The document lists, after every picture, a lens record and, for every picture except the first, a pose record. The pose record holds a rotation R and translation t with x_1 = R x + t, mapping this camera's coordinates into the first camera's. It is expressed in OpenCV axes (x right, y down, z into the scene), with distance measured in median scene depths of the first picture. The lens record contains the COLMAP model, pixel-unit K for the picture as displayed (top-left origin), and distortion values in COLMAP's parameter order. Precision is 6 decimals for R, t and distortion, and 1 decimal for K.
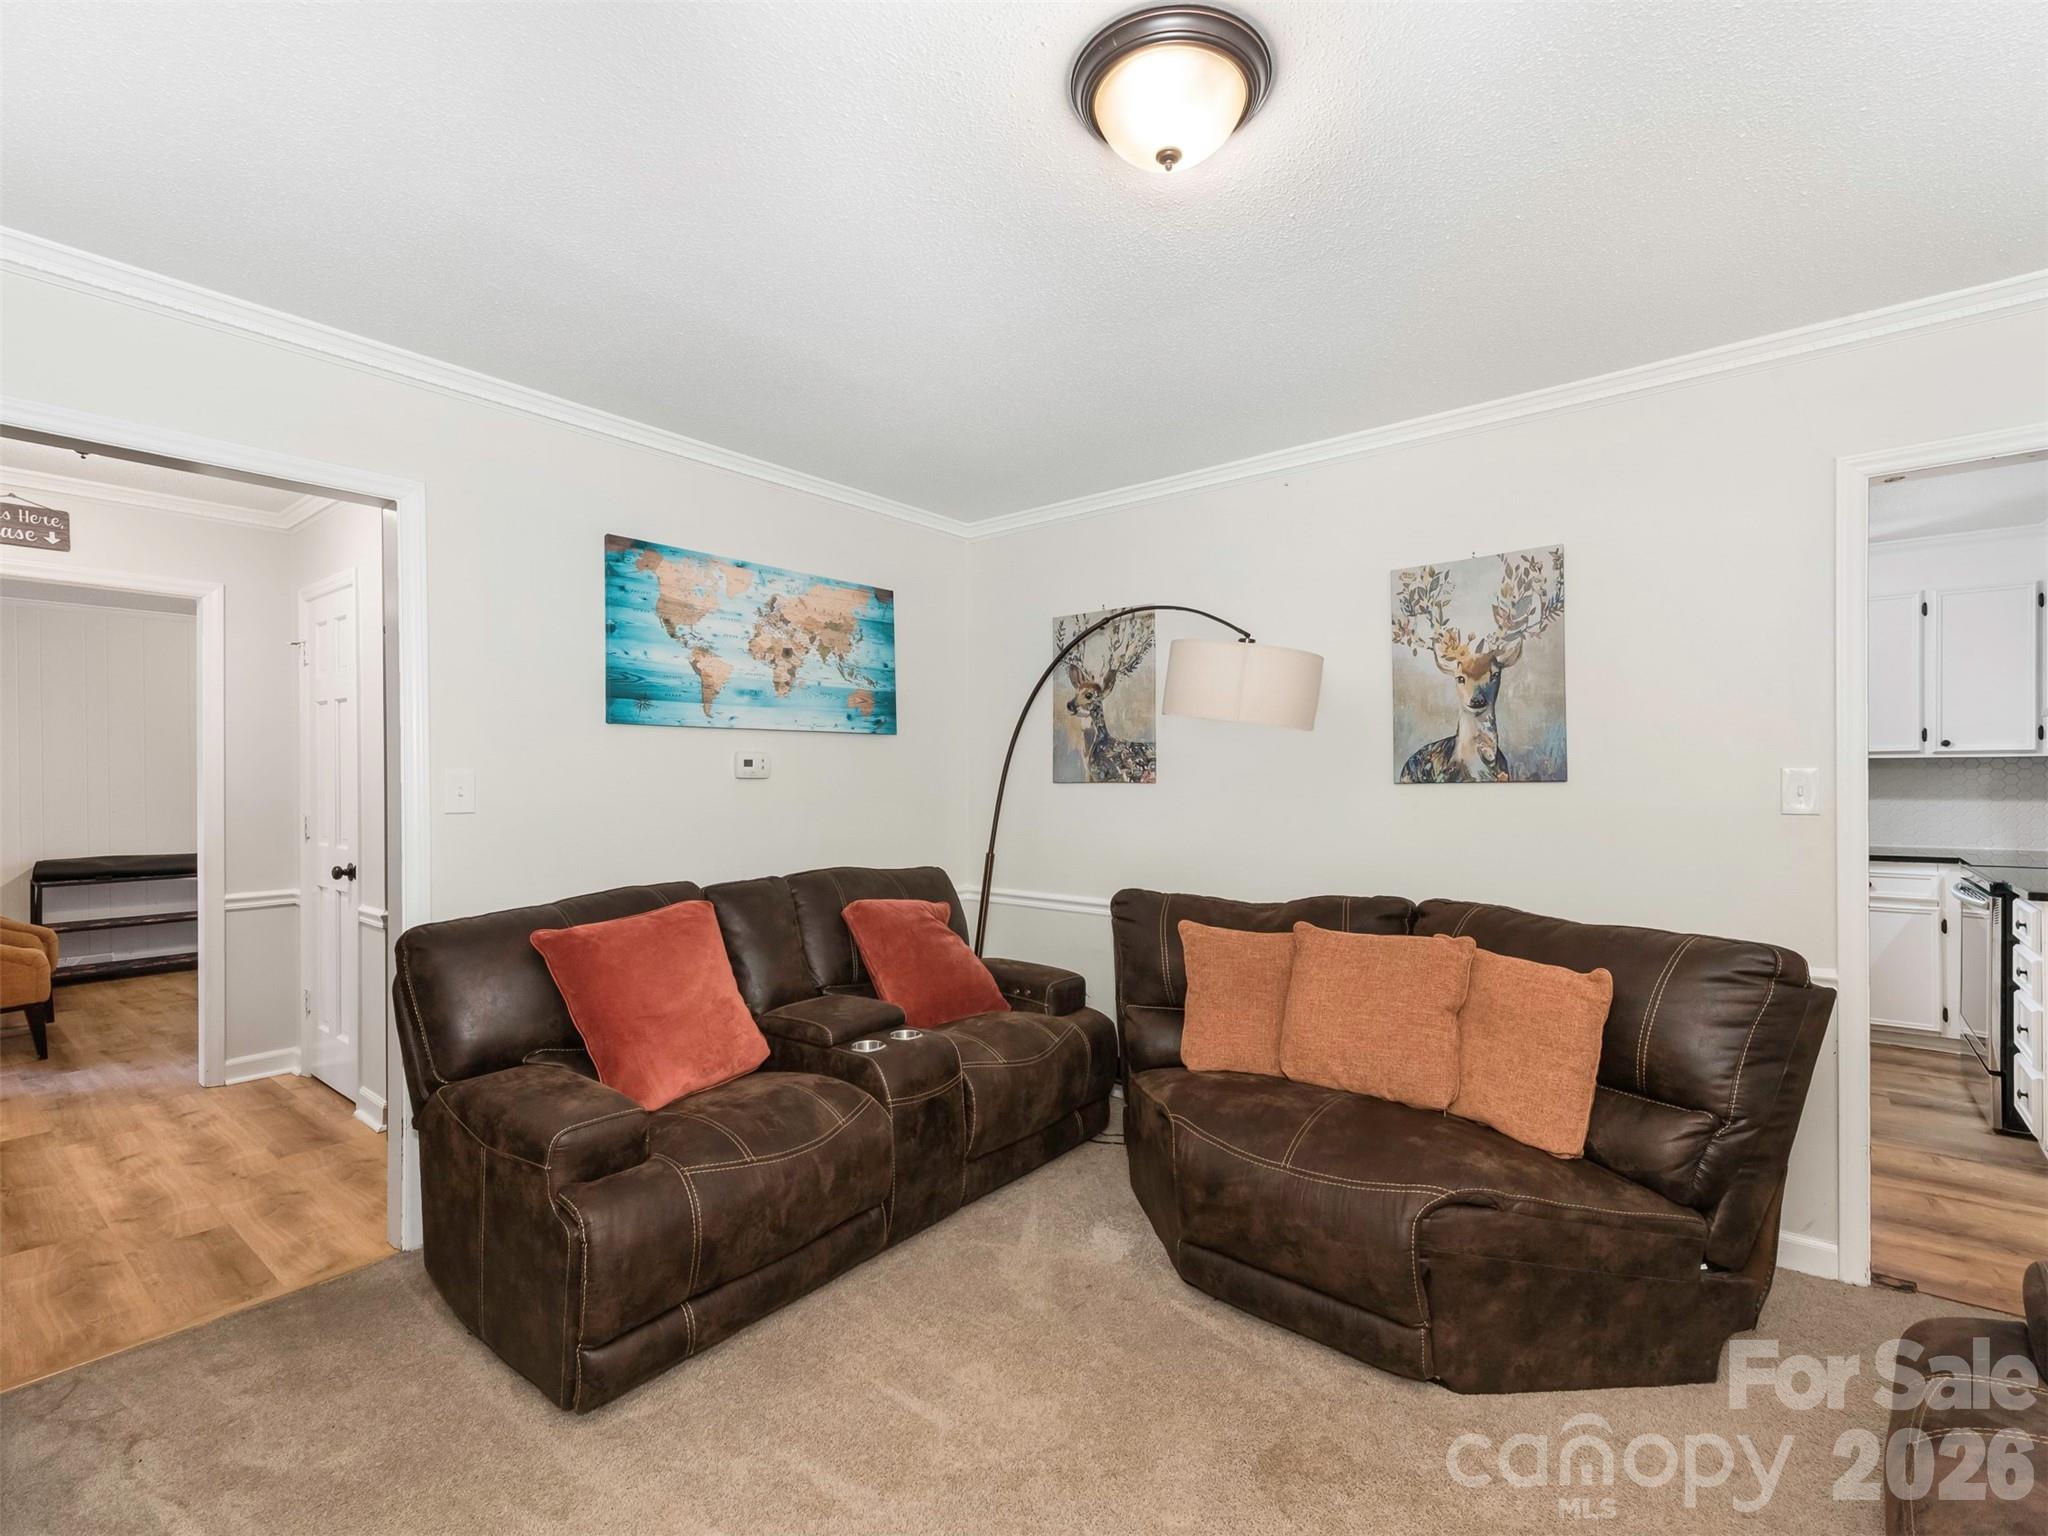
lens RADIAL K [[922.5, 0, 1024.8], [0, 922.5, 770.7], [0, 0, 1]] dist [0.016572, -0.002543]
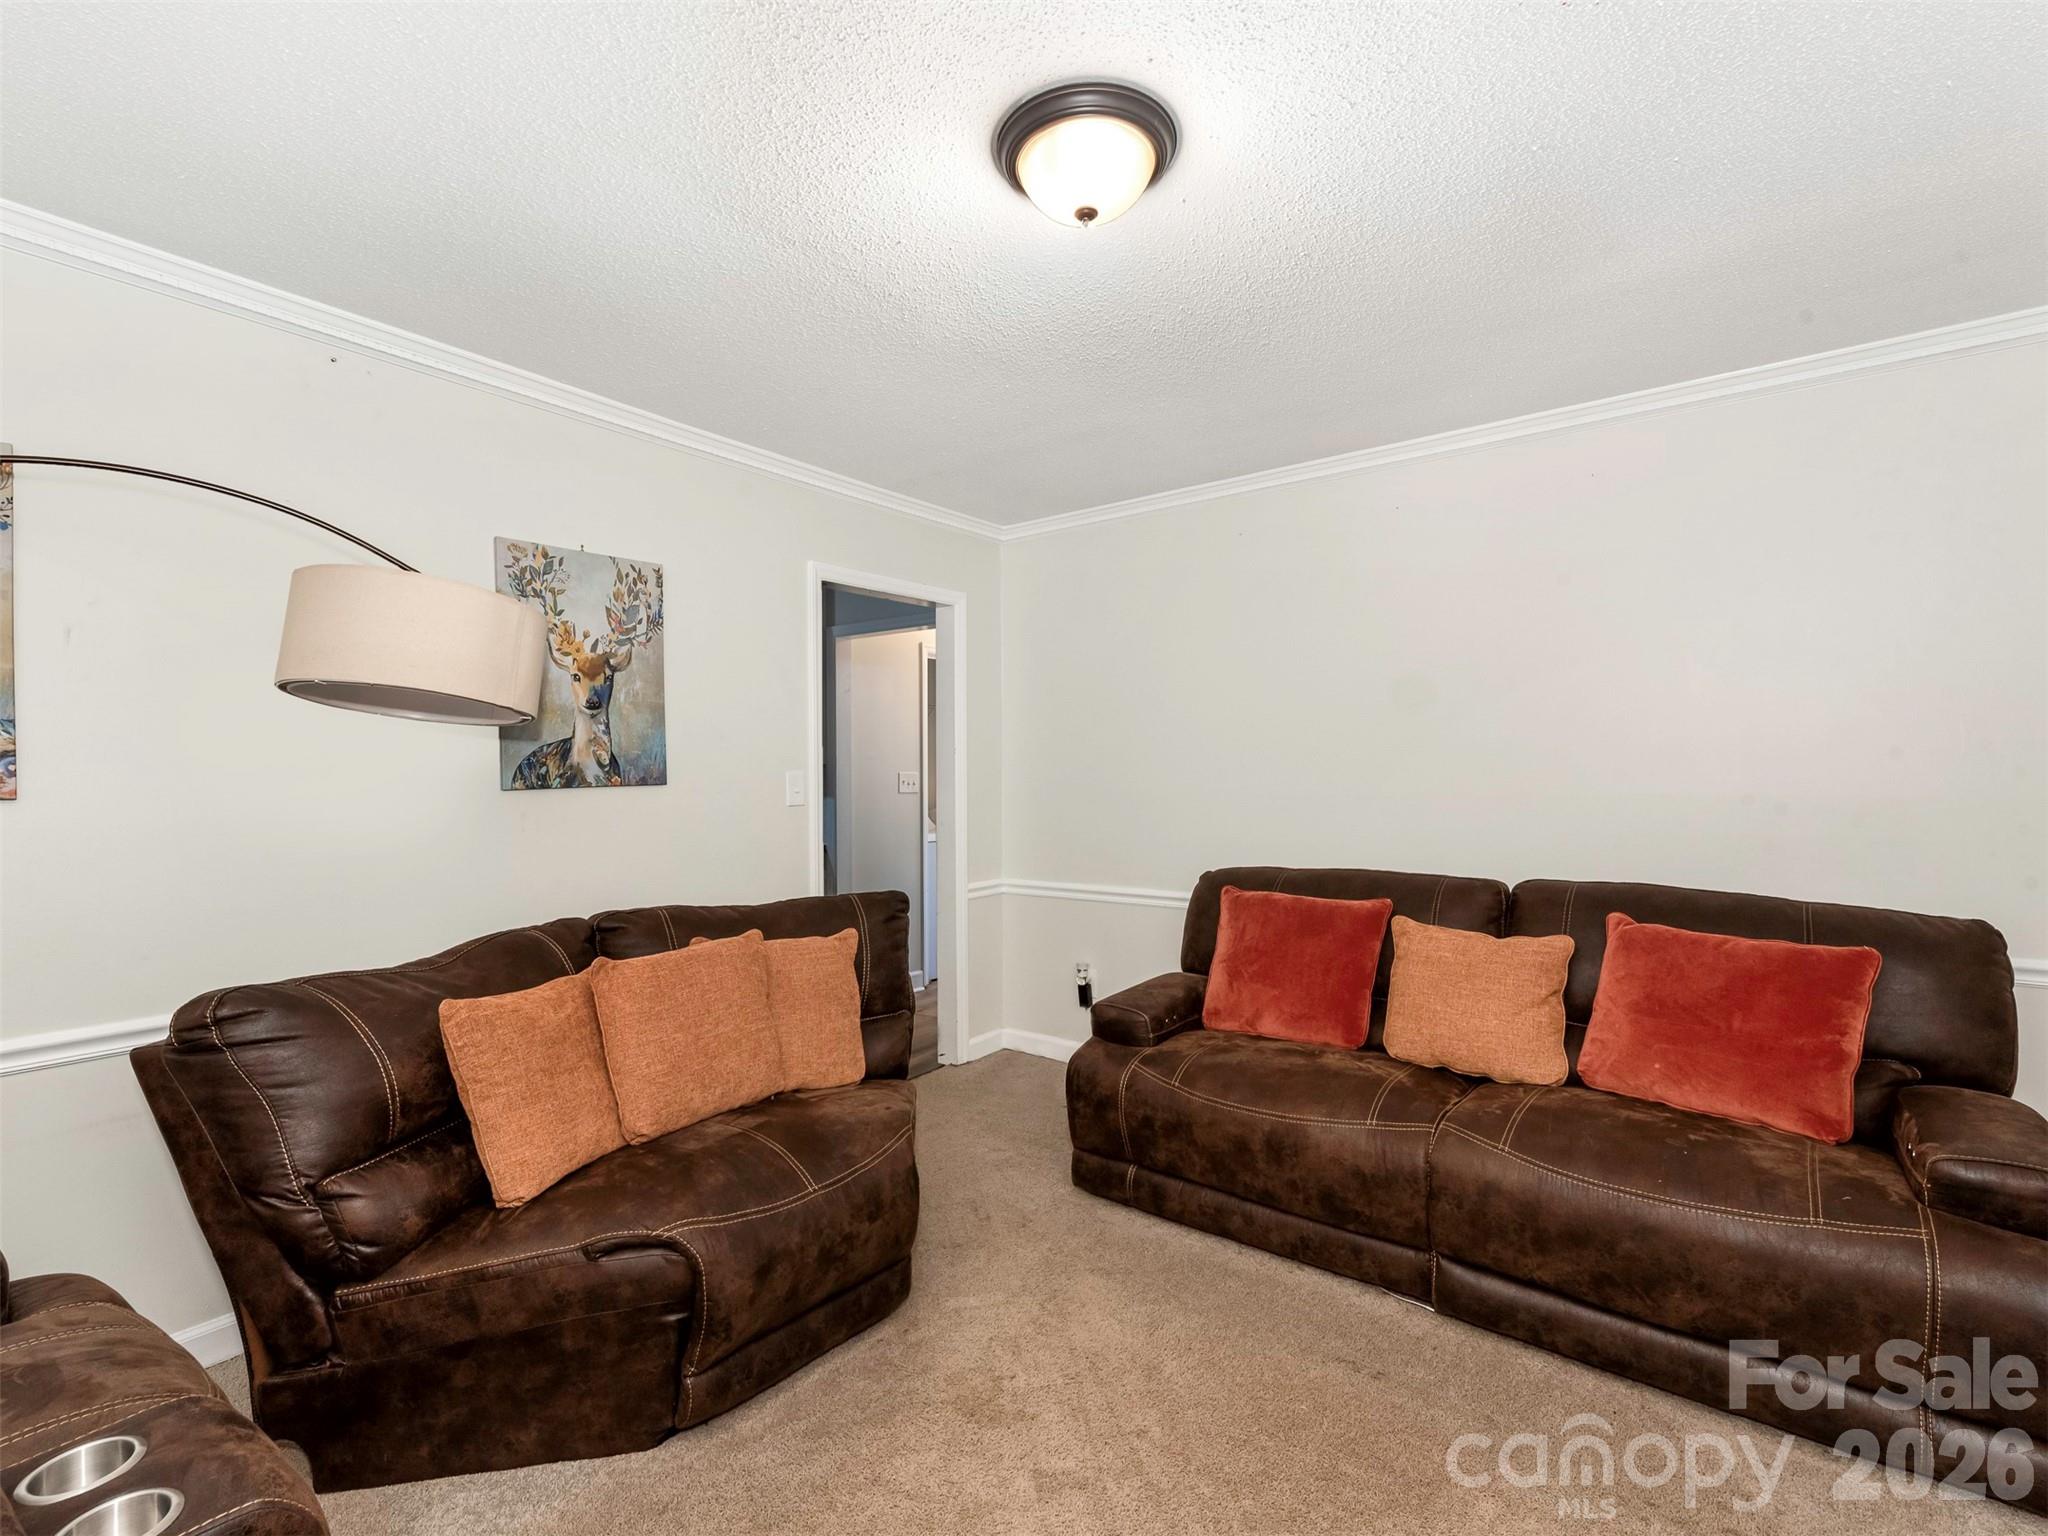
lens RADIAL K [[922.5, 0, 1025.1], [0, 922.5, 772.3], [0, 0, 1]] dist [0.016572, -0.002543]
pose [[-0.021742, 0.001079, 0.999763, -0.484889], [0.001517, 0.999998, -0.001047, -0.000924], [-0.999762, 0.001494, -0.021743, 0.575600]]
